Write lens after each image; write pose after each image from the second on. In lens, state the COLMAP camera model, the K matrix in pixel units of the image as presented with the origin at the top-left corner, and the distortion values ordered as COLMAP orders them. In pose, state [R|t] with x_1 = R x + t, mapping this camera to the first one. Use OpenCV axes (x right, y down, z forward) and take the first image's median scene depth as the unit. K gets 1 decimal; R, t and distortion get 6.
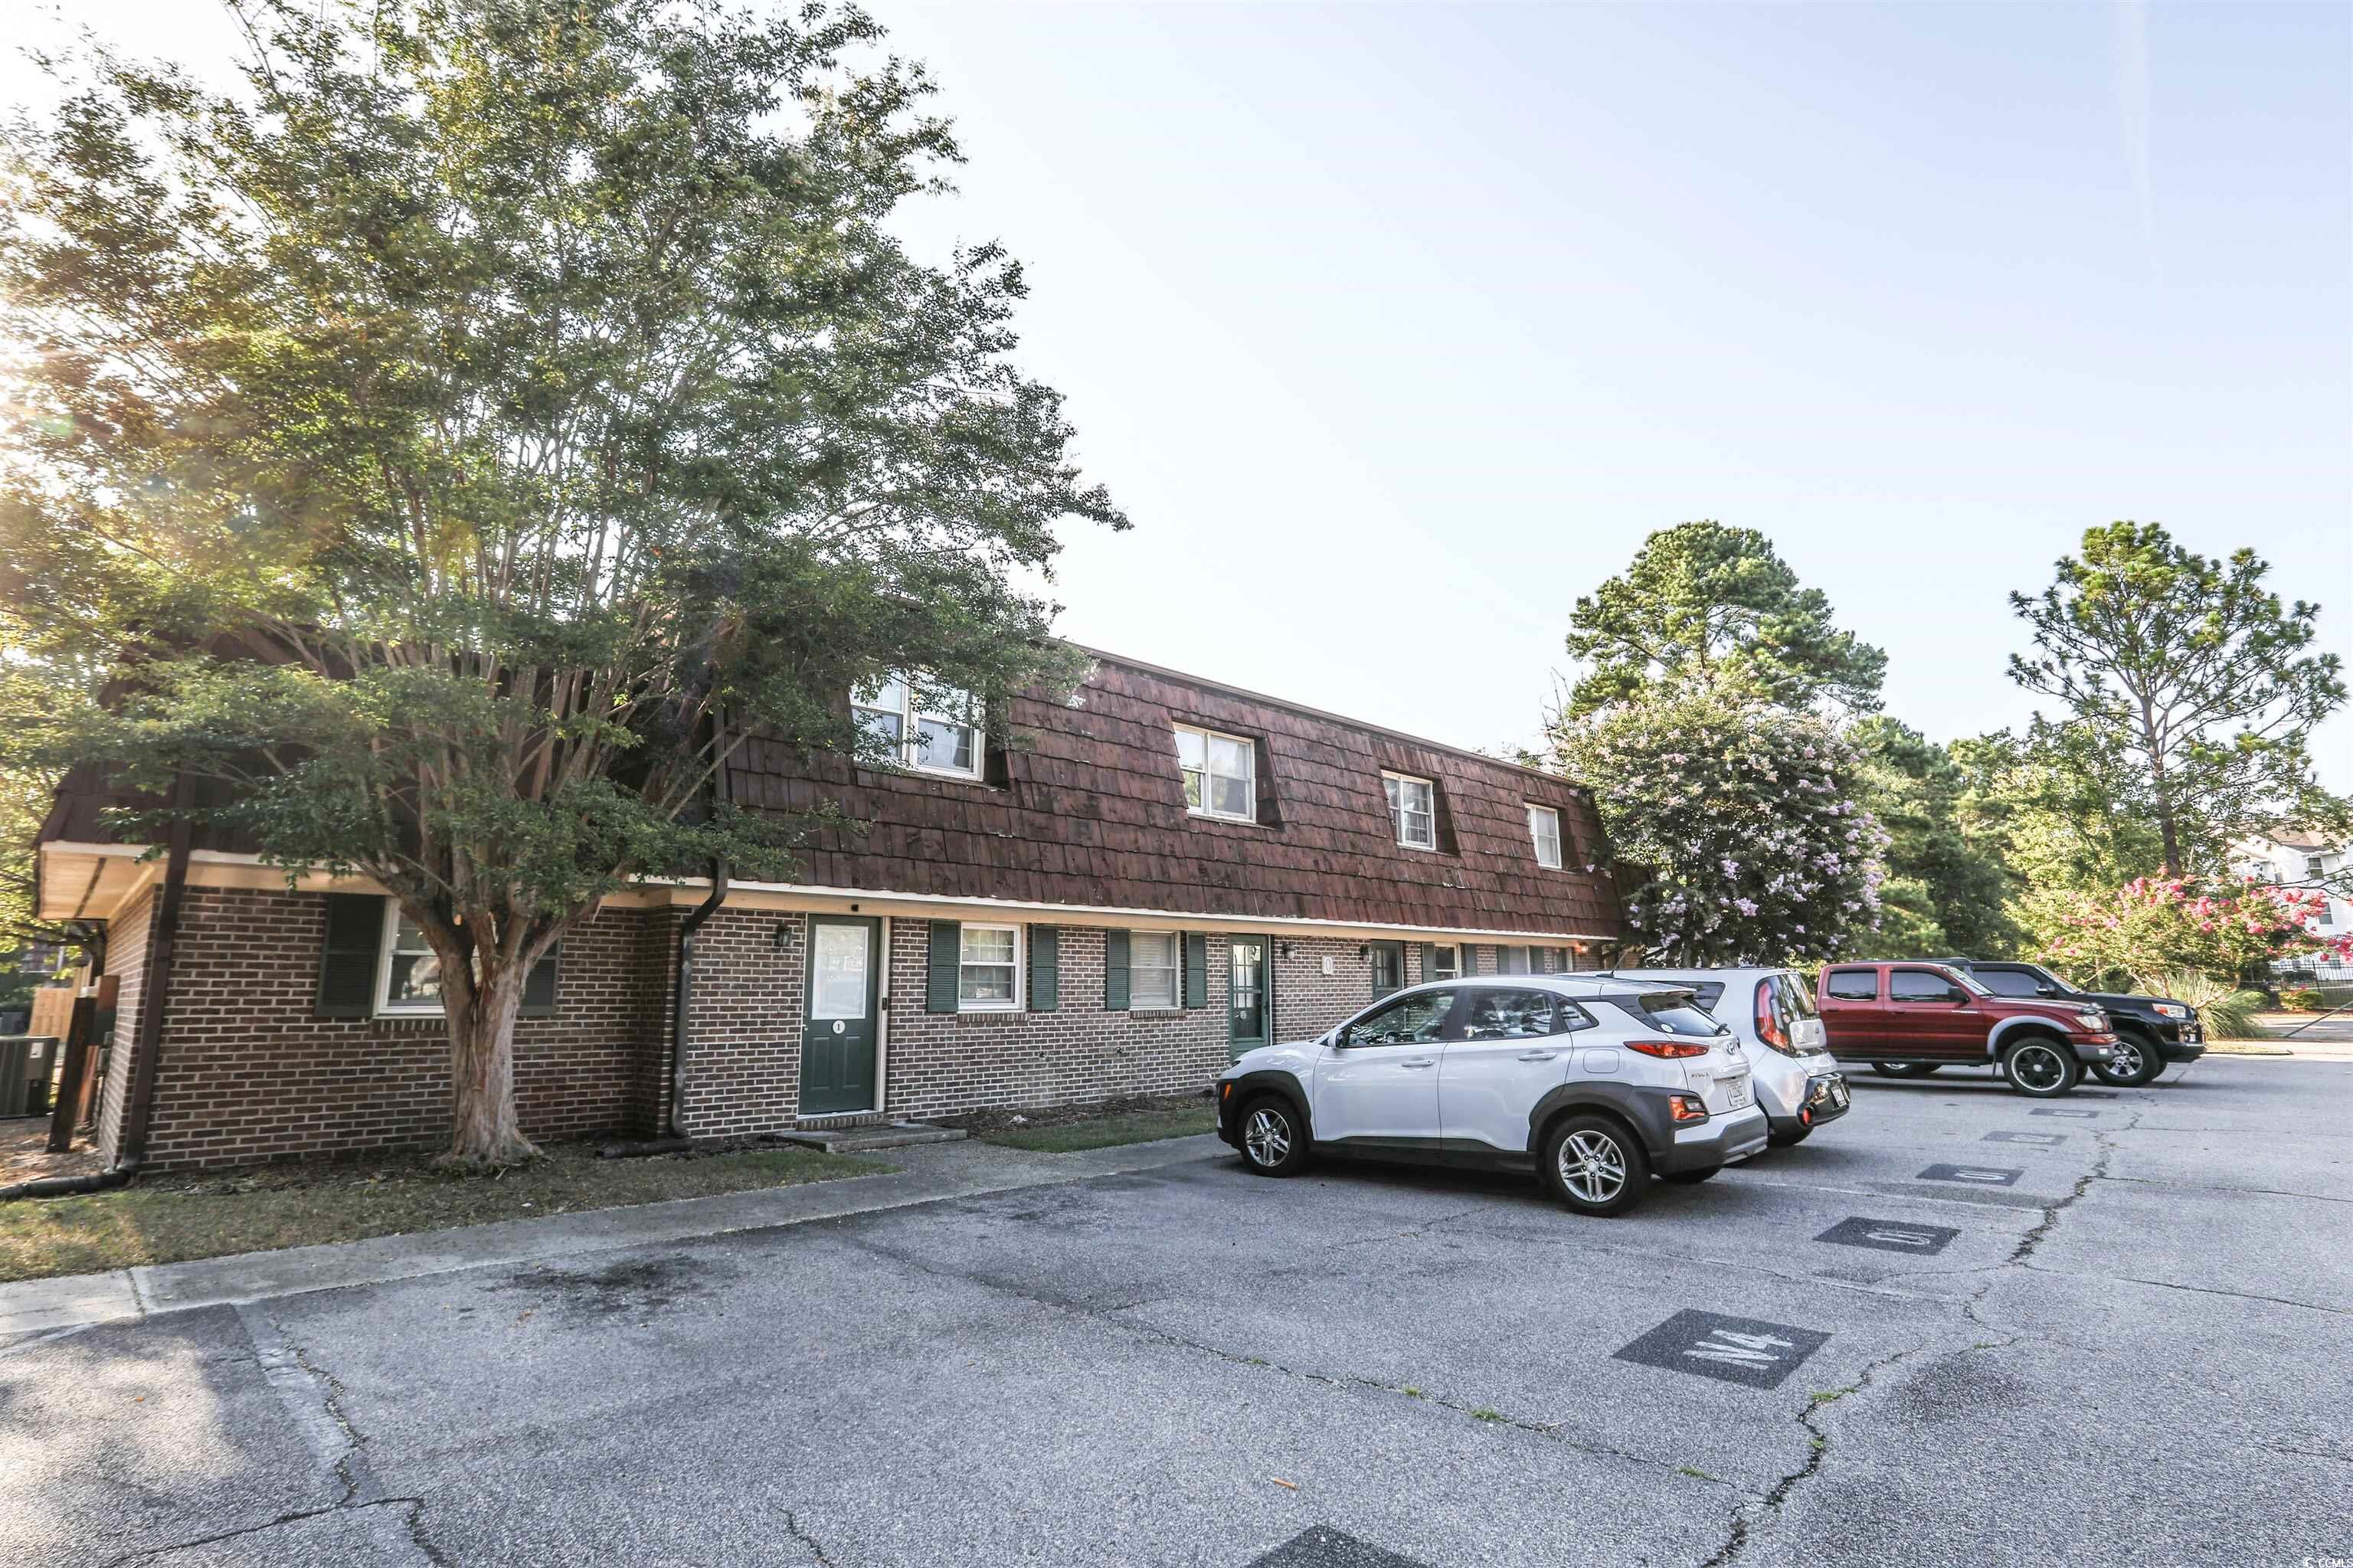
lens RADIAL K [[1140.7, 0, 1181.8], [0, 1140.7, 778.6], [0, 0, 1]] dist [-0.060960, 0.027963]
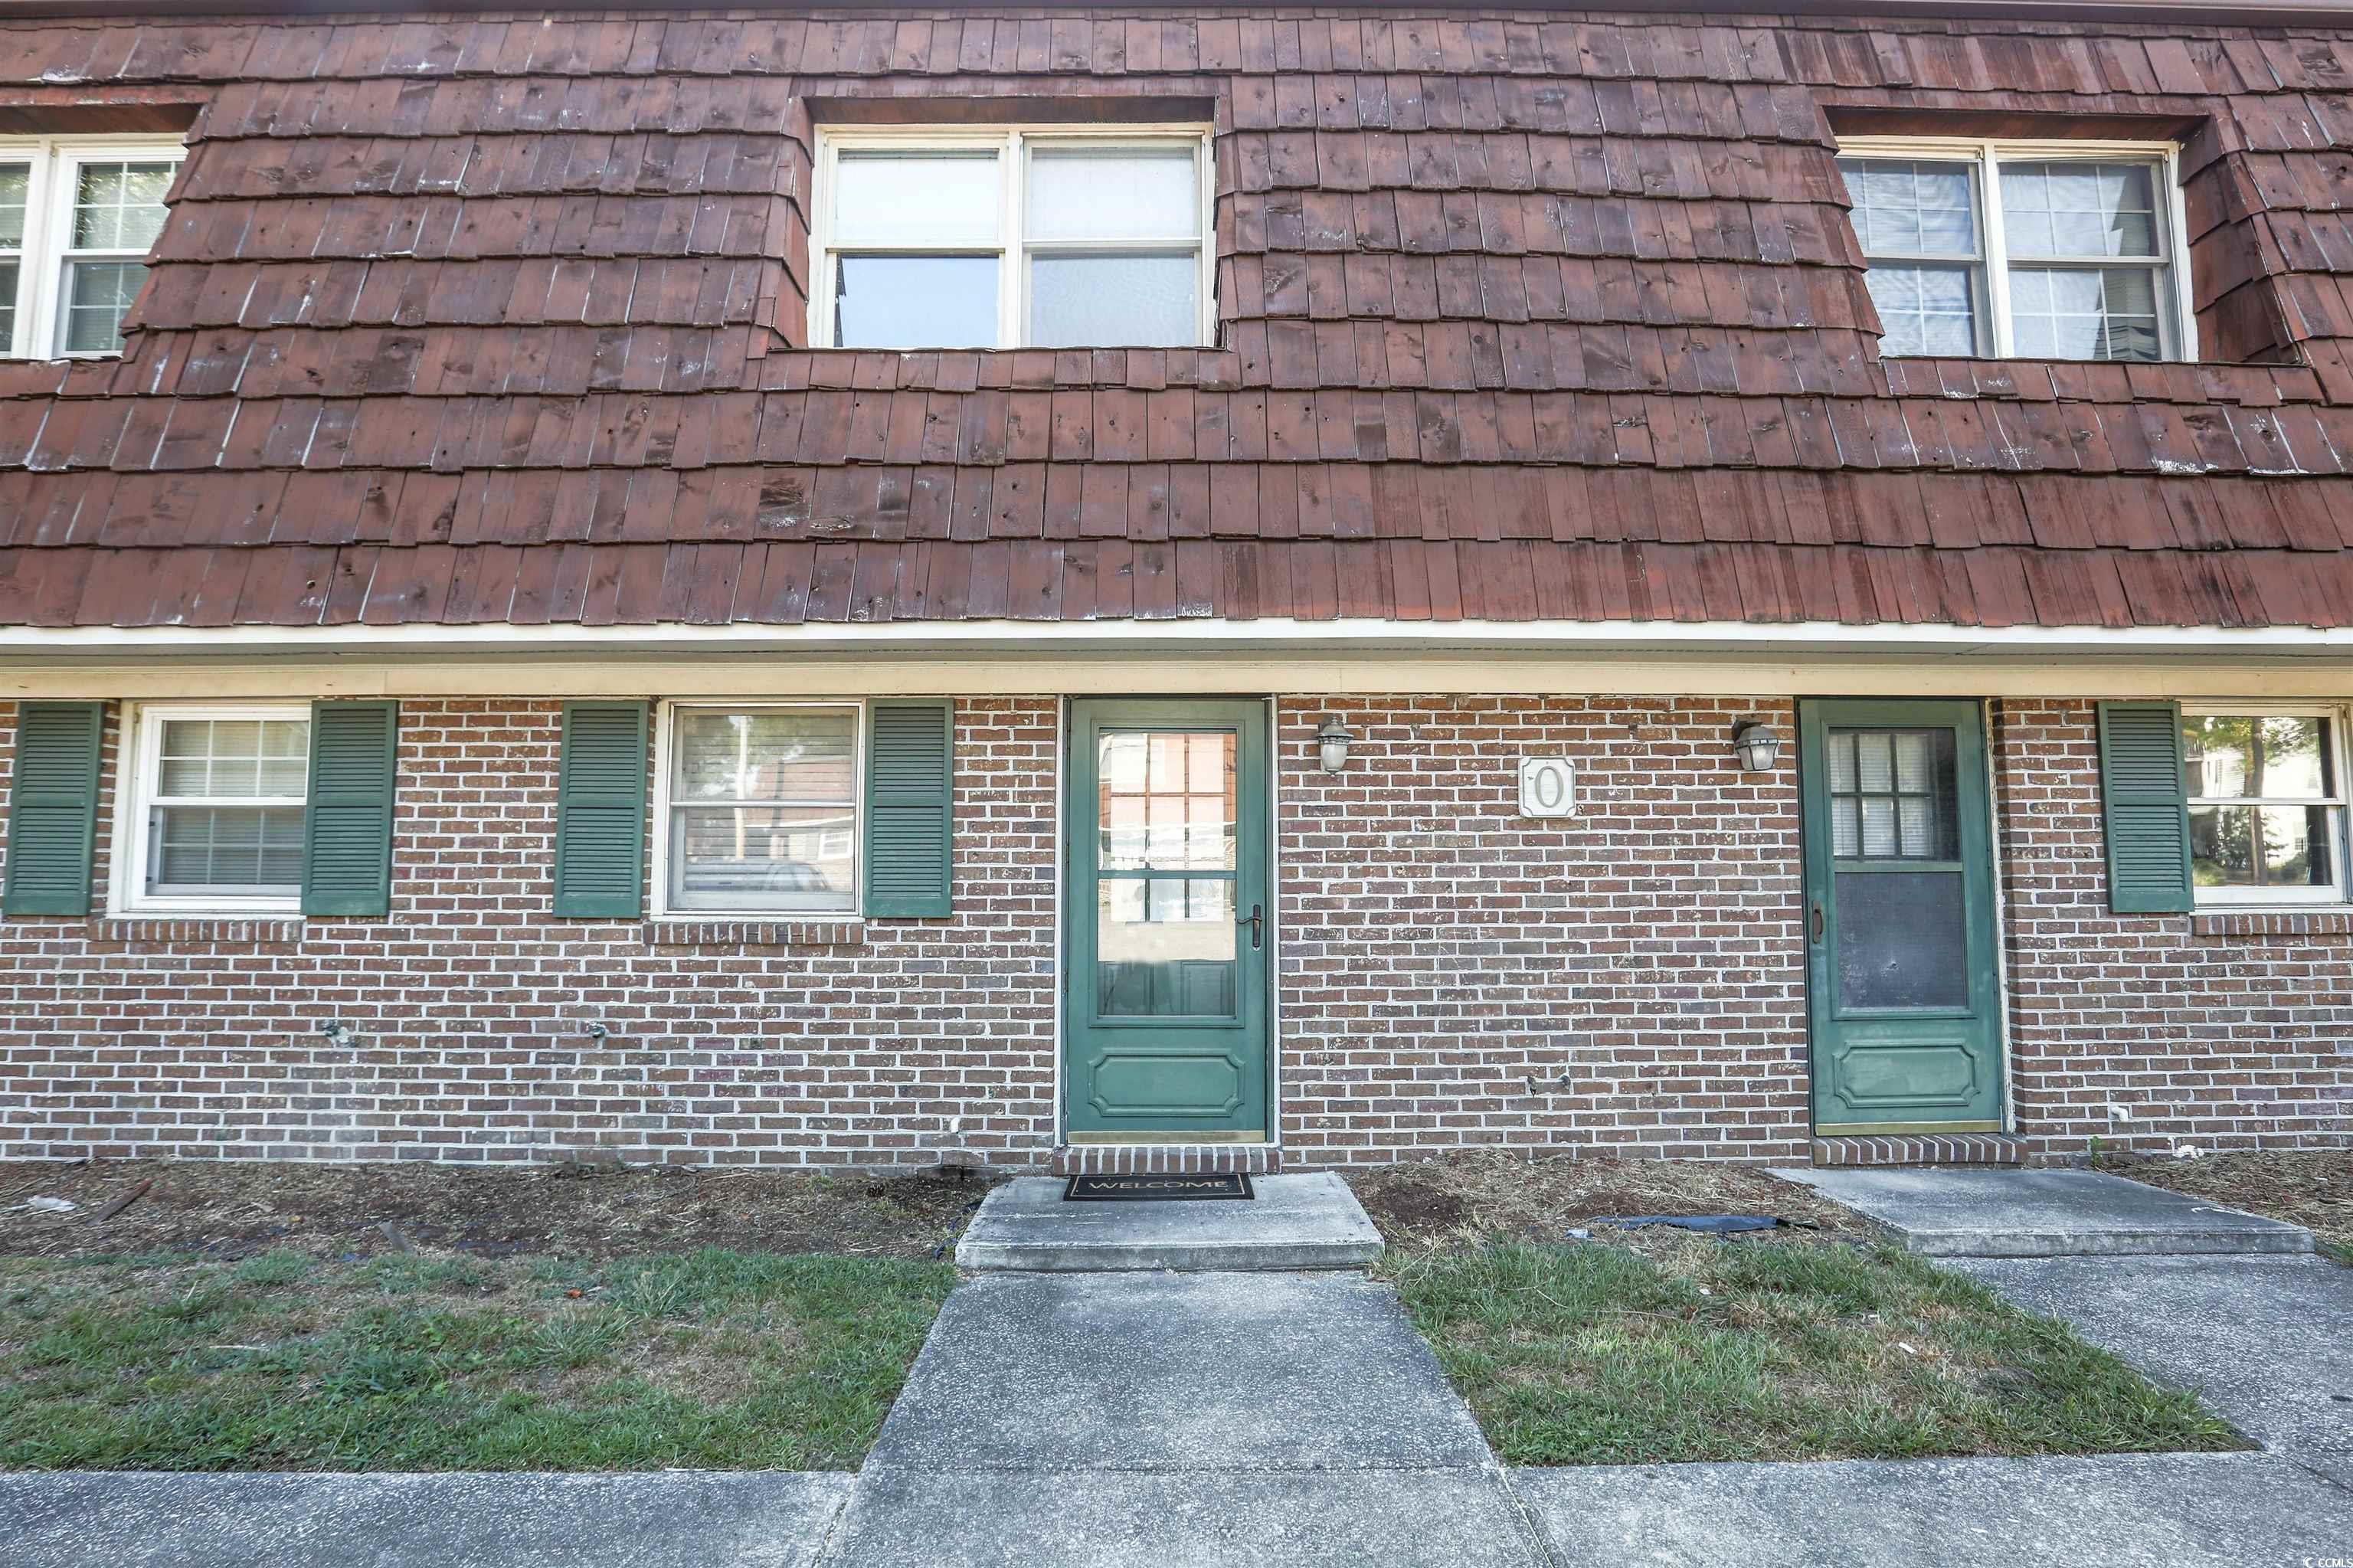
lens RADIAL K [[1140.7, 0, 1181.8], [0, 1140.7, 778.6], [0, 0, 1]] dist [-0.060960, 0.027963]
pose [[0.697737, -0.071984, -0.712729, 0.298297], [0.127359, 0.991553, 0.024536, 0.155439], [0.704942, -0.107892, 0.701011, 0.794008]]
